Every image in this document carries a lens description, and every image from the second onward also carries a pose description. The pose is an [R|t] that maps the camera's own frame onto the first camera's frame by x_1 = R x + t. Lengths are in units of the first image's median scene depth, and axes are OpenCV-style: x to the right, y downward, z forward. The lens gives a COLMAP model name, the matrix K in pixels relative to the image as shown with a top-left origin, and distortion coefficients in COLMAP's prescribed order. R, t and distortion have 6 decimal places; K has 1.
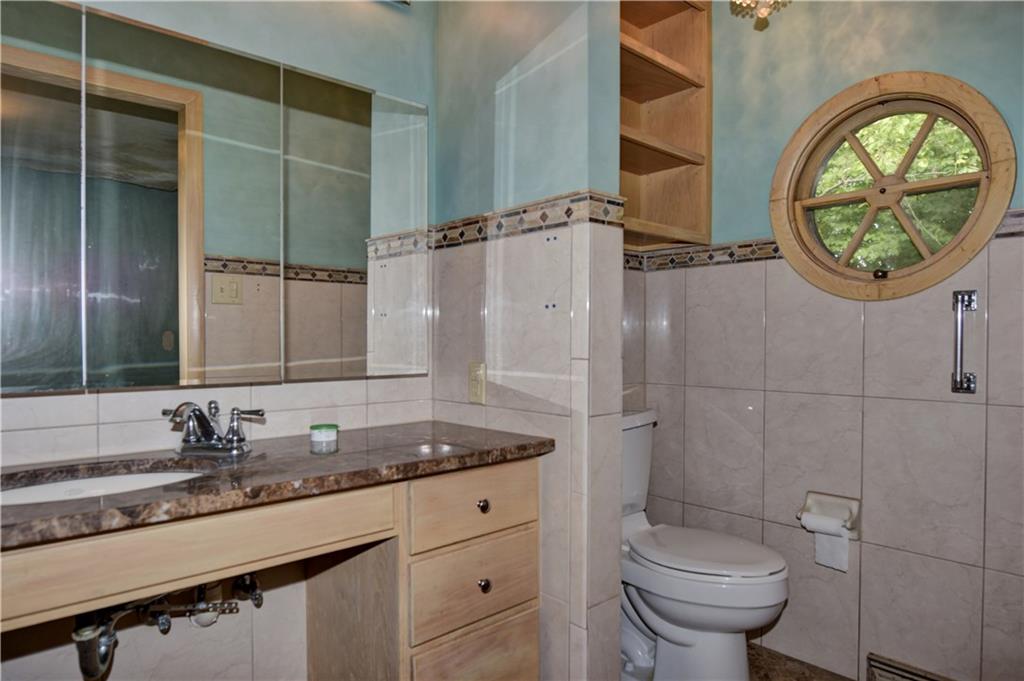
lens RADIAL K [[619.3, 0, 512.3], [0, 619.3, 345.5], [0, 0, 1]] dist [0.003809, -0.000357]
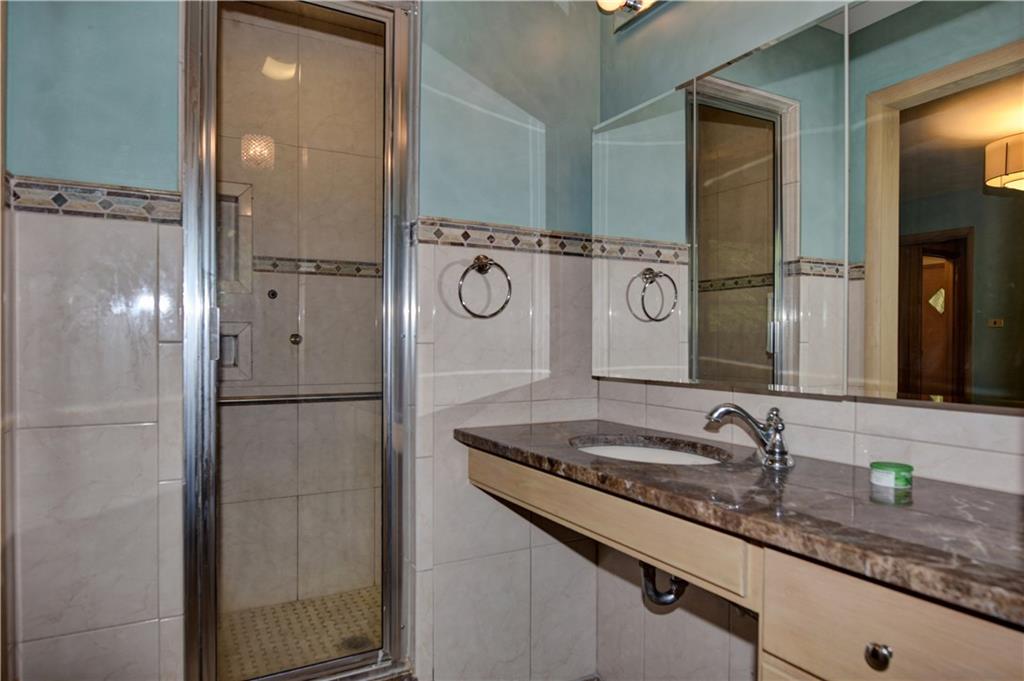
lens RADIAL K [[619.3, 0, 512.3], [0, 619.3, 345.5], [0, 0, 1]] dist [0.003809, -0.000357]
pose [[-0.225245, 0.007663, -0.974272, 0.657085], [-0.002604, 0.999961, 0.008467, -0.020163], [0.974299, 0.004444, -0.225217, 0.948554]]
